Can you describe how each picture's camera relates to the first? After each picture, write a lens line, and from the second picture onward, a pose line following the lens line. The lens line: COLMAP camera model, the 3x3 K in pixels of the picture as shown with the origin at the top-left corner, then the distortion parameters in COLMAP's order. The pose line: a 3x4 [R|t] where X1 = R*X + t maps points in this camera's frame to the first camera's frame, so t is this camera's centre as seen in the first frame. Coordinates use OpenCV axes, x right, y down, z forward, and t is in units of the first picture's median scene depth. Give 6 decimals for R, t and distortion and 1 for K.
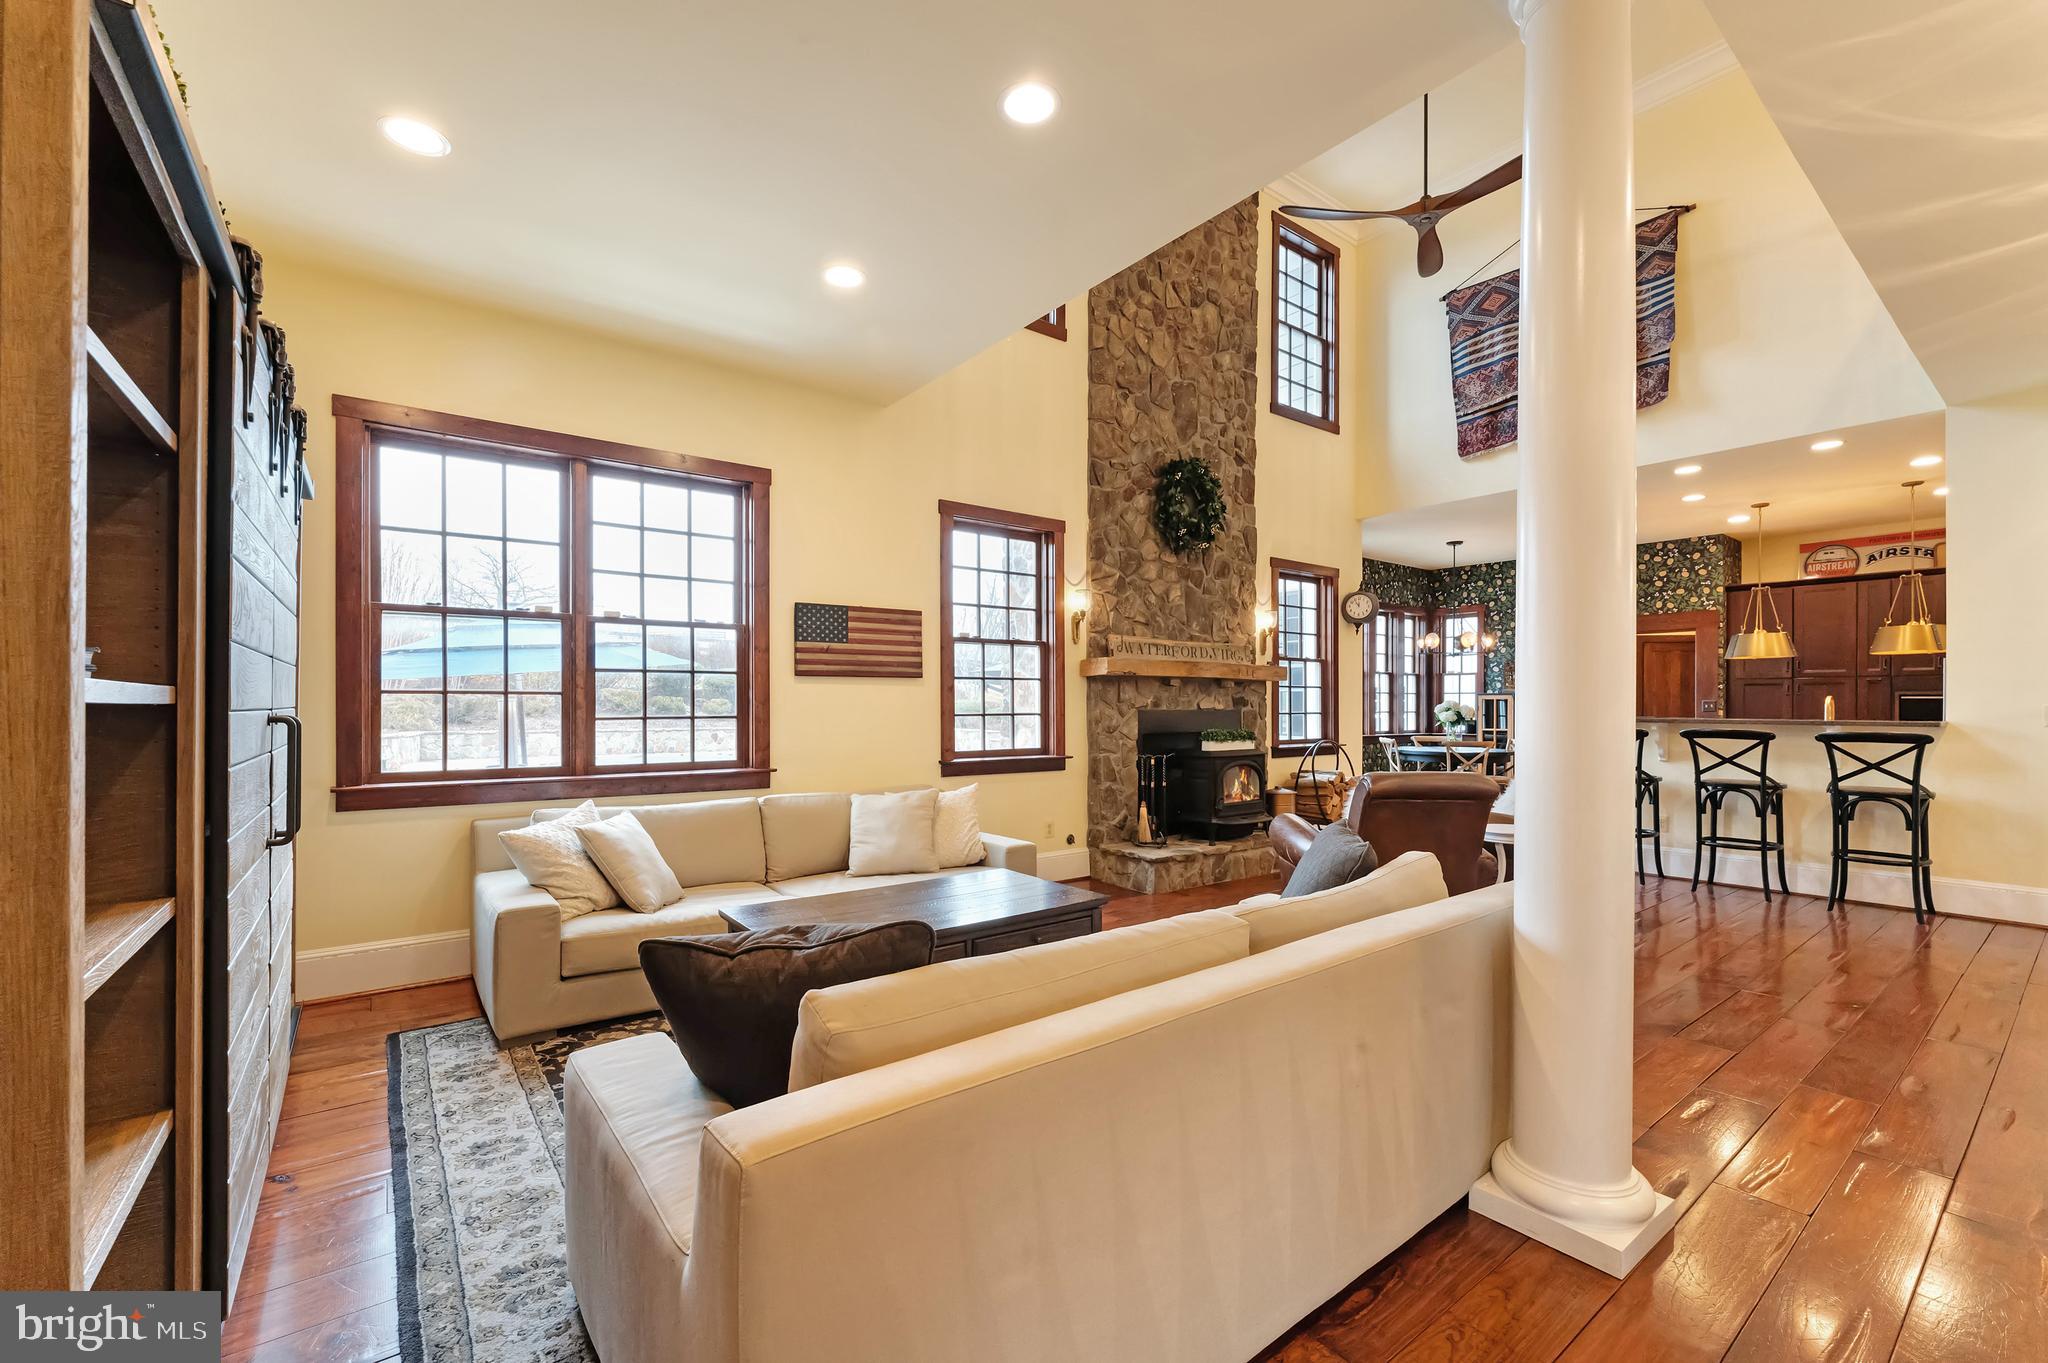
lens RADIAL K [[839.8, 0, 1017.9], [0, 839.8, 711.6], [0, 0, 1]] dist [-0.000333, -0.000644]
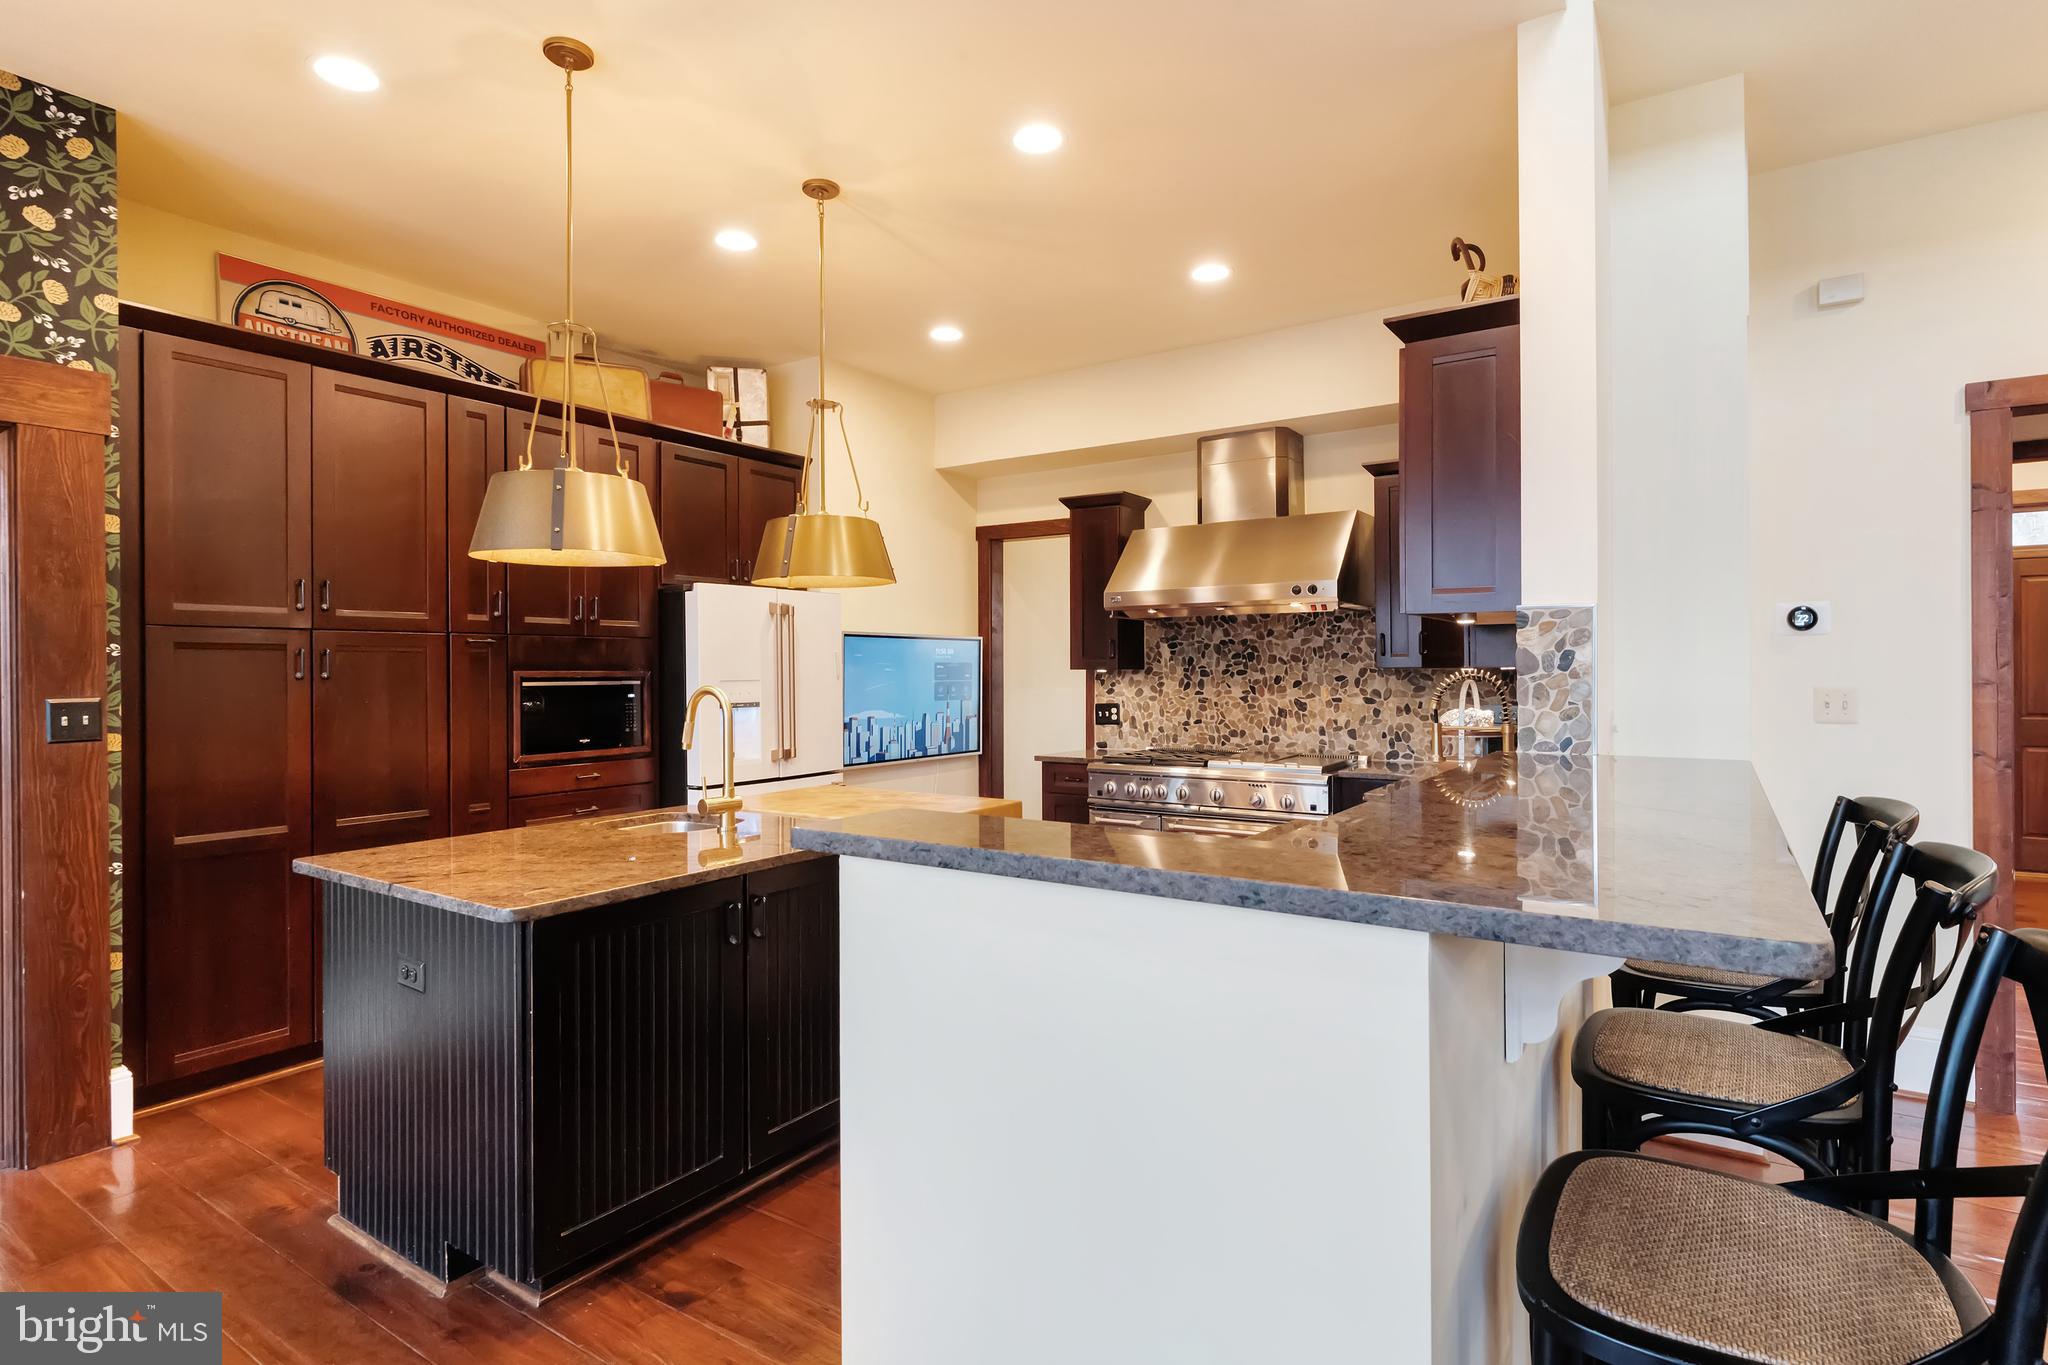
lens RADIAL K [[1024.3, 0, 1007.3], [0, 1024.3, 667.8], [0, 0, 1]] dist [0.003571, -0.000652]
pose [[-0.314940, -0.000432, 0.949112, 0.396867], [0.010740, 0.999934, 0.004018, -0.020923], [-0.949051, 0.011459, -0.314915, 0.787852]]
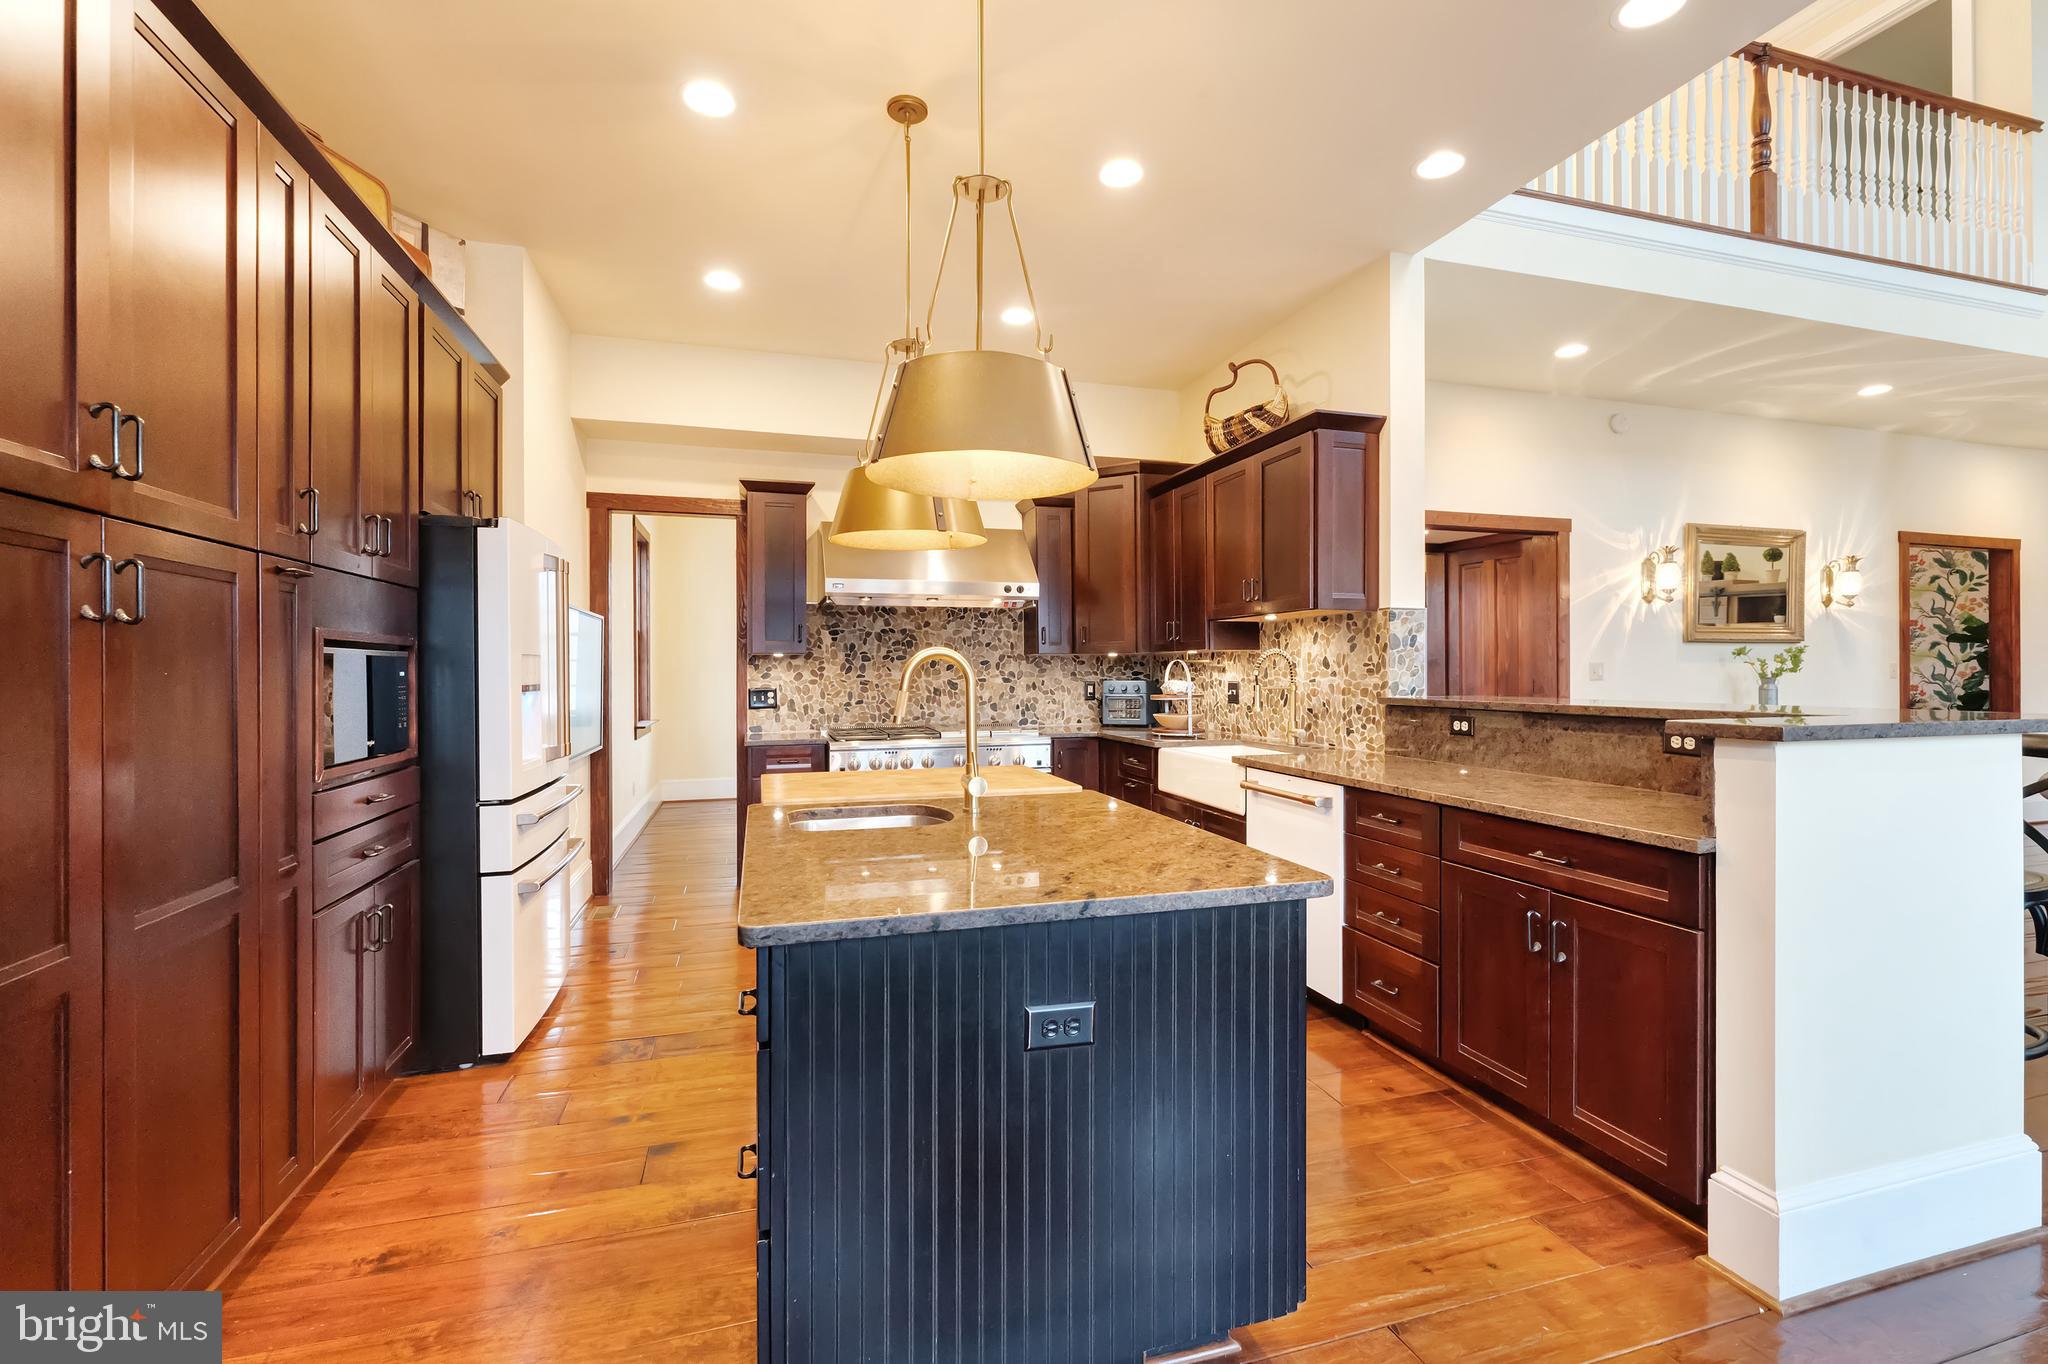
lens RADIAL K [[904.5, 0, 1007.3], [0, 904.5, 660.9], [0, 0, 1]] dist [0.002533, -0.001143]
pose [[-0.937581, 0.002983, 0.347753, 0.648257], [0.002226, 0.999994, -0.002577, -0.010416], [-0.347759, -0.001641, -0.937583, 1.011133]]
